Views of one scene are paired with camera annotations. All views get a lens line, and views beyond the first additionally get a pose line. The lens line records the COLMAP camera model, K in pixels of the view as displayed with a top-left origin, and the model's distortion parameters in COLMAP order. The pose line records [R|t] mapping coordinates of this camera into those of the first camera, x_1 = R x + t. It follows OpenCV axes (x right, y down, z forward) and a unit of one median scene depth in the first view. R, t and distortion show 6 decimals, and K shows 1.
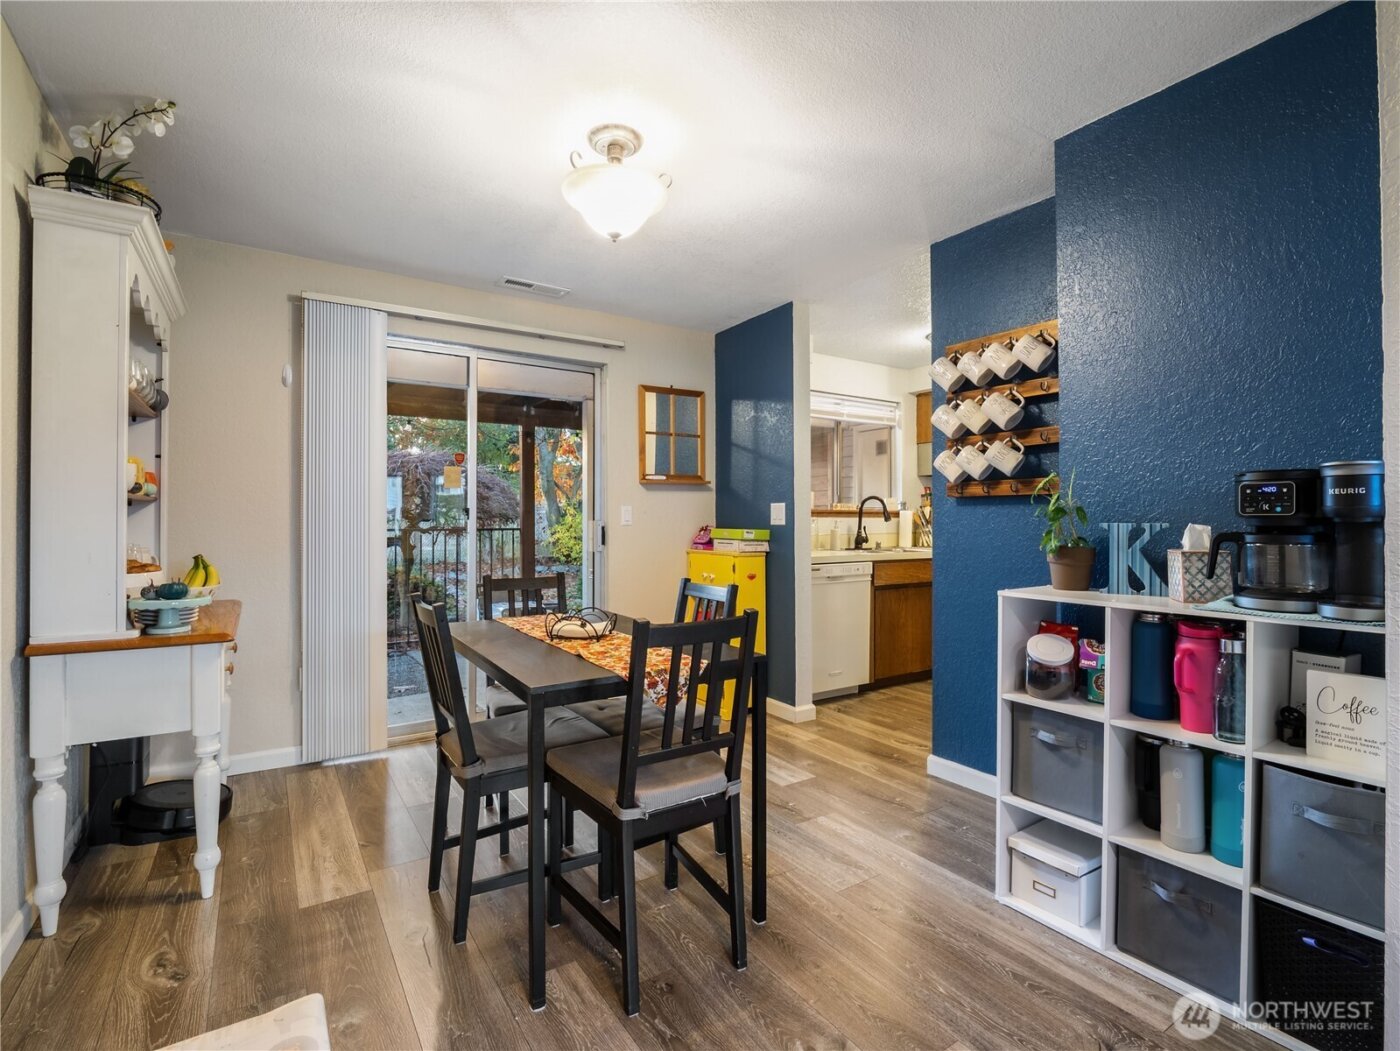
lens RADIAL K [[671.7, 0, 694.9], [0, 671.7, 523.8], [0, 0, 1]] dist [-0.005478, -0.000967]
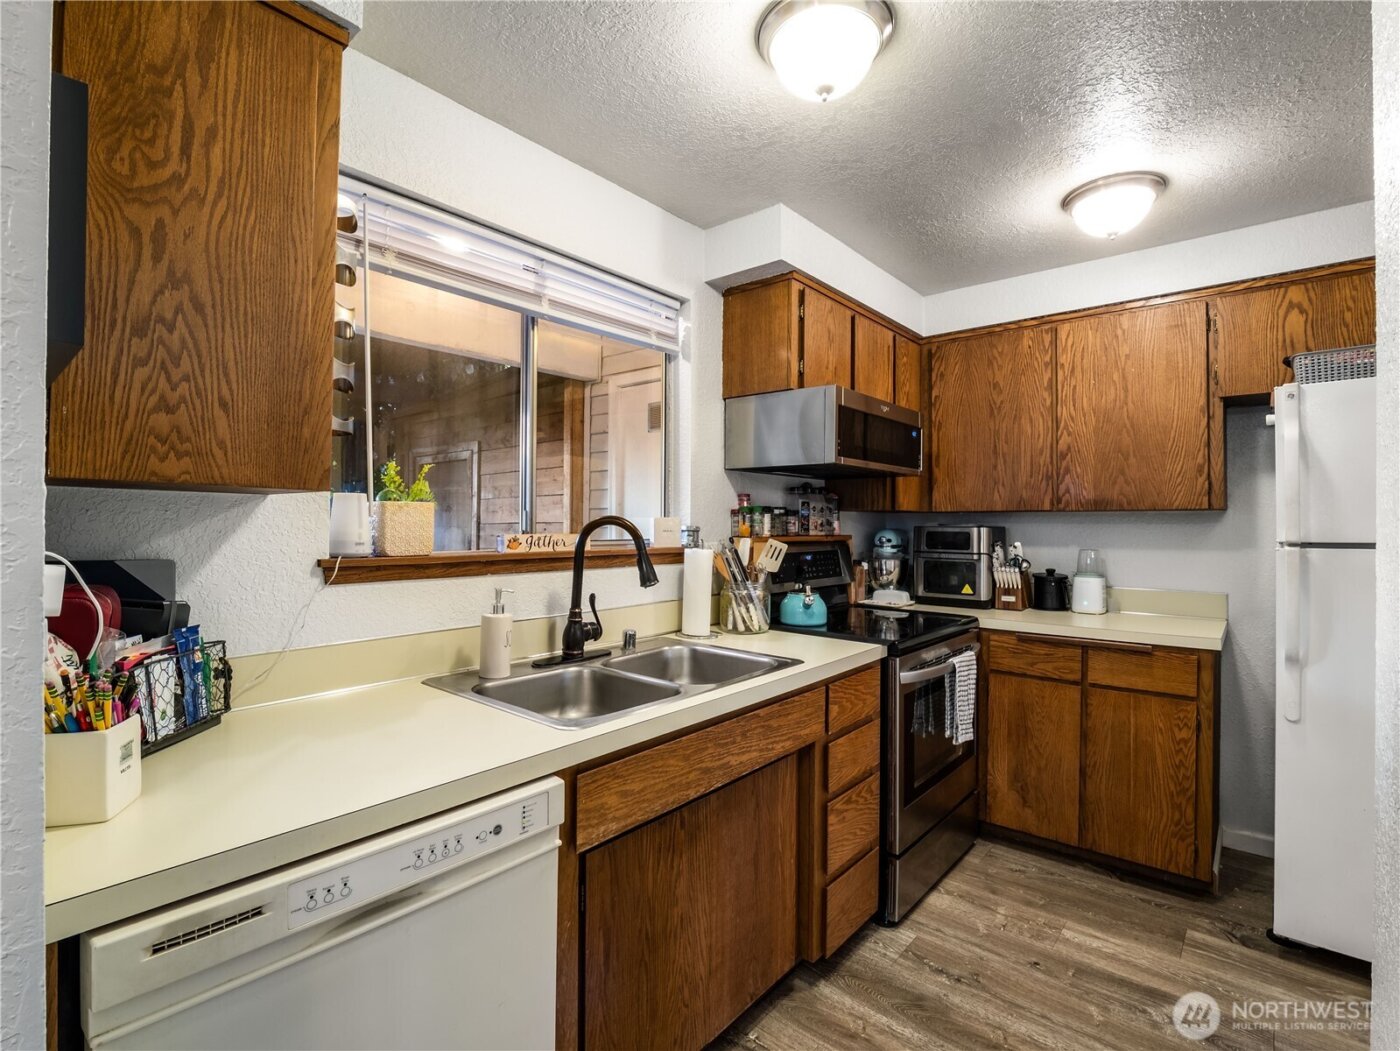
lens RADIAL K [[671.7, 0, 699.0], [0, 671.7, 519.3], [0, 0, 1]] dist [-0.005478, -0.000967]
pose [[0.957311, 0.010223, 0.288878, 0.192941], [-0.006914, 0.999898, -0.012472, -0.032452], [-0.288976, 0.009942, 0.957285, 0.596051]]
